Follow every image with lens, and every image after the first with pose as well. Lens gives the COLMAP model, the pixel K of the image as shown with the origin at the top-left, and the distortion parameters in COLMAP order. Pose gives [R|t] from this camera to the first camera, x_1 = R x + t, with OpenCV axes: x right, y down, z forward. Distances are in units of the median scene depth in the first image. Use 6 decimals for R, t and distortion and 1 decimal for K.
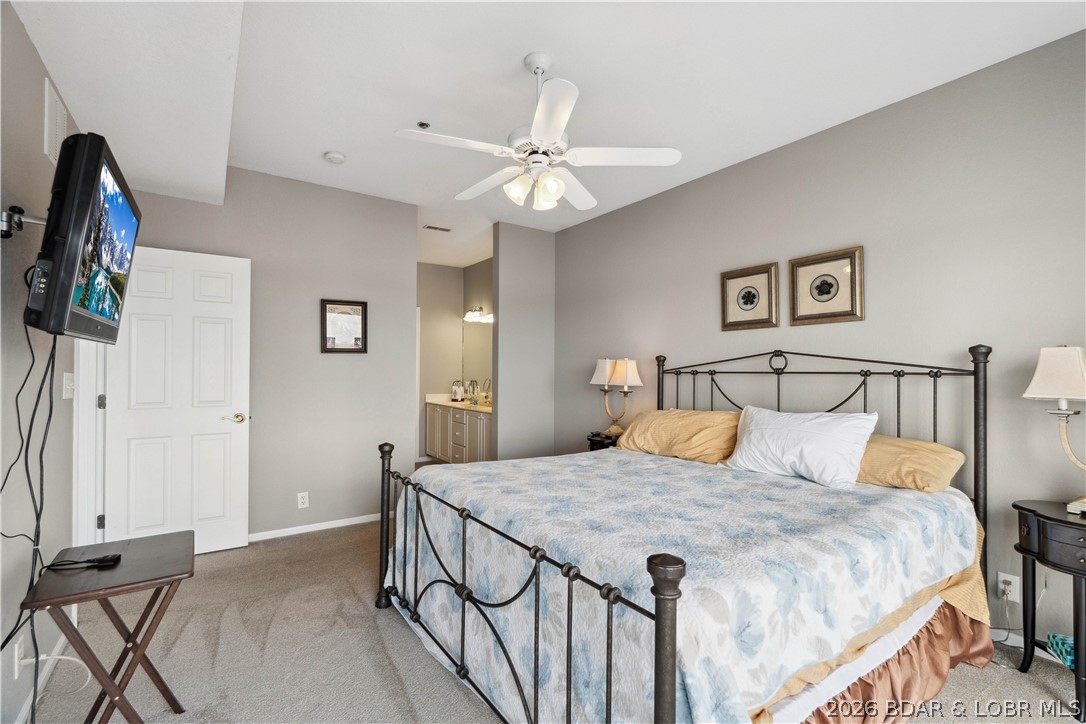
lens RADIAL K [[484.6, 0, 543.9], [0, 484.6, 363.4], [0, 0, 1]] dist [-0.008488, 0.002213]
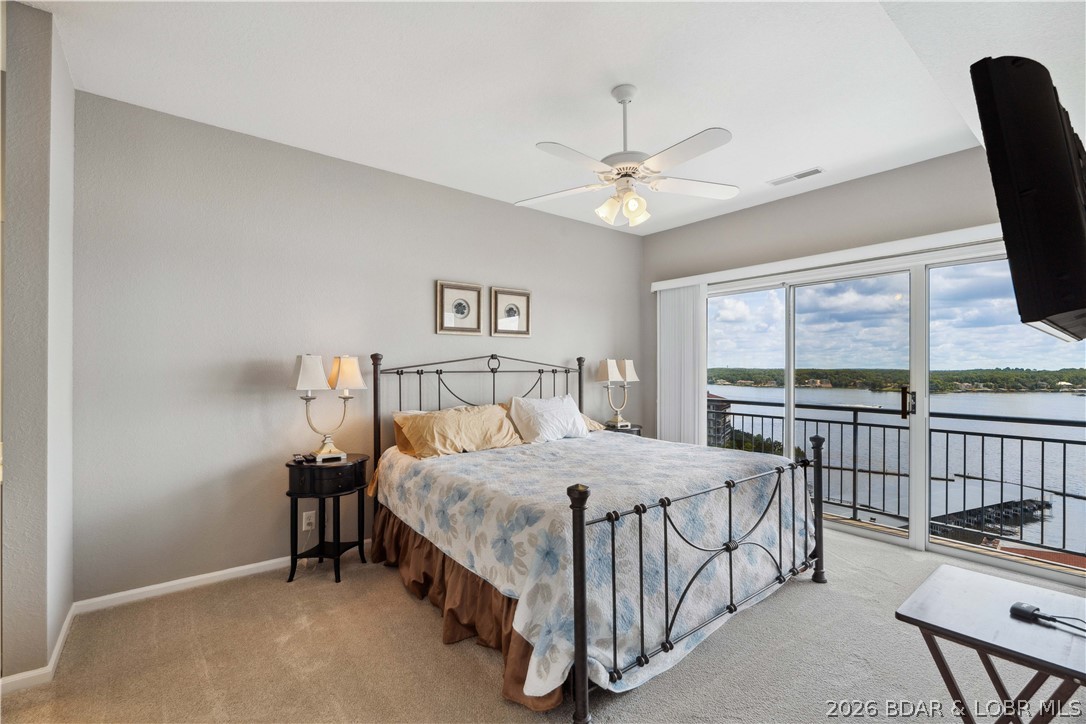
lens RADIAL K [[484.6, 0, 545.5], [0, 484.6, 370.0], [0, 0, 1]] dist [-0.008488, 0.002213]
pose [[-0.029846, -0.000539, 0.999554, -0.765518], [-0.009956, 0.999950, 0.000242, 0.012431], [-0.999505, -0.009945, -0.029850, 0.832327]]
